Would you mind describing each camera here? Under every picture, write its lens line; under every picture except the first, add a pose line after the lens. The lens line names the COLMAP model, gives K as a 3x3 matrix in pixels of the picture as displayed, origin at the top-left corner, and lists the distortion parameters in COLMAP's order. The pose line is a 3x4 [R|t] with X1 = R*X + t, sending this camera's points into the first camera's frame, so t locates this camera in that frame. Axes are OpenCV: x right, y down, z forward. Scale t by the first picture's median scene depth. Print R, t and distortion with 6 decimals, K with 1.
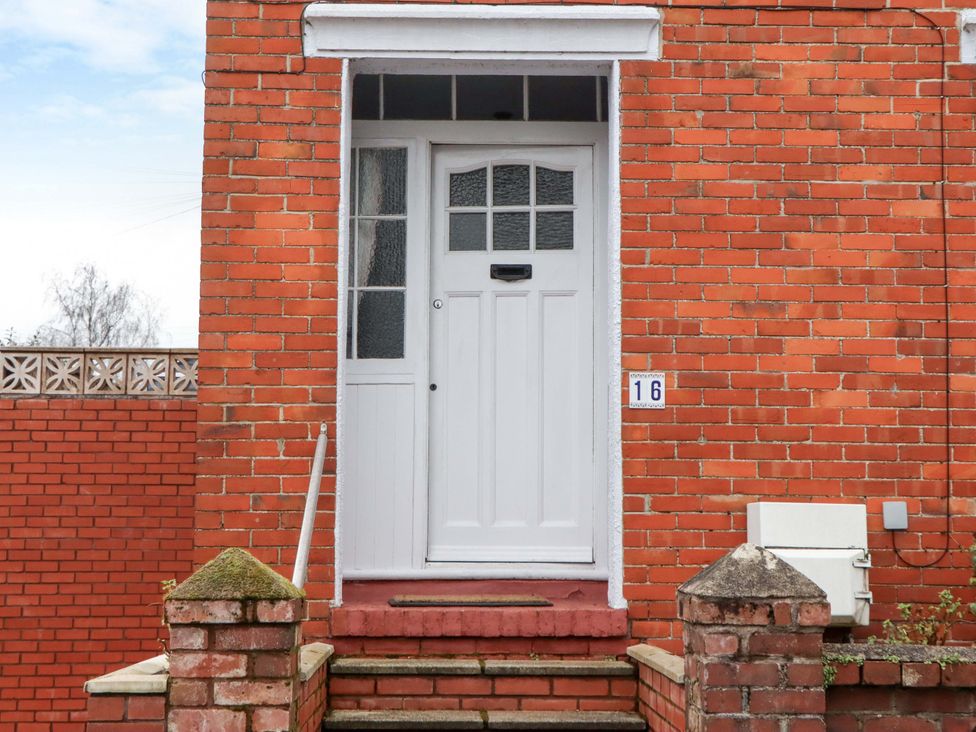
lens RADIAL K [[1523.5, 0, 487.9], [0, 1523.5, 362.7], [0, 0, 1]] dist [0.067805, 0.000000]
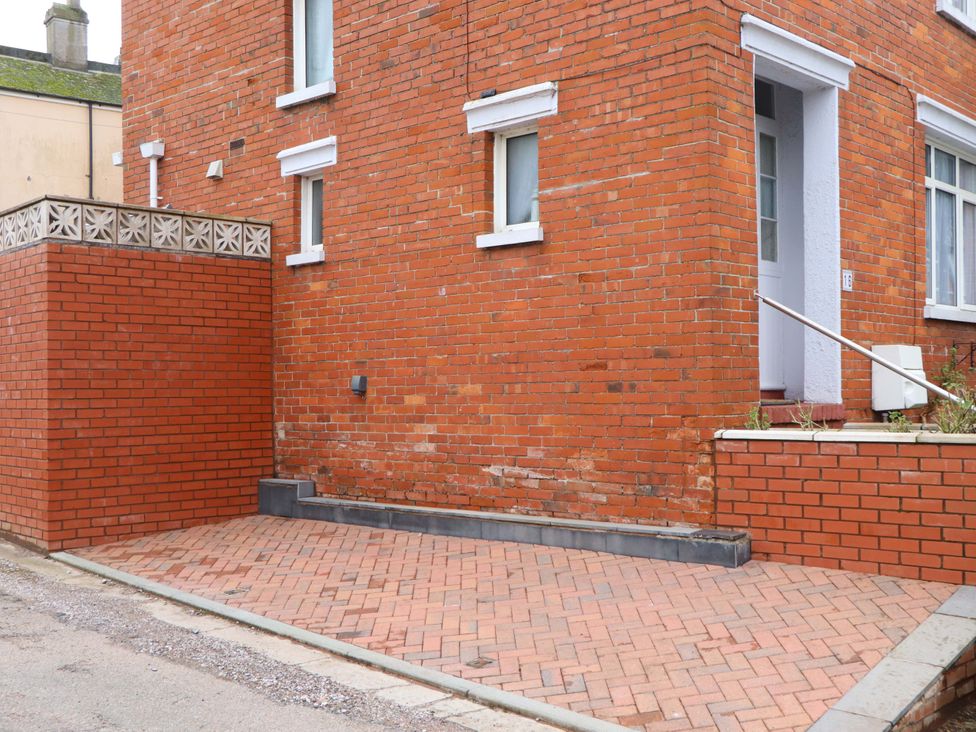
lens RADIAL K [[1100.9, 0, 487.7], [0, 1100.9, 371.1], [0, 0, 1]] dist [-0.061604, 0.000000]
pose [[0.719904, 0.001297, 0.694072, -0.638636], [-0.072731, 0.994634, 0.073579, 0.035258], [-0.690252, -0.103450, 0.716135, 0.220409]]
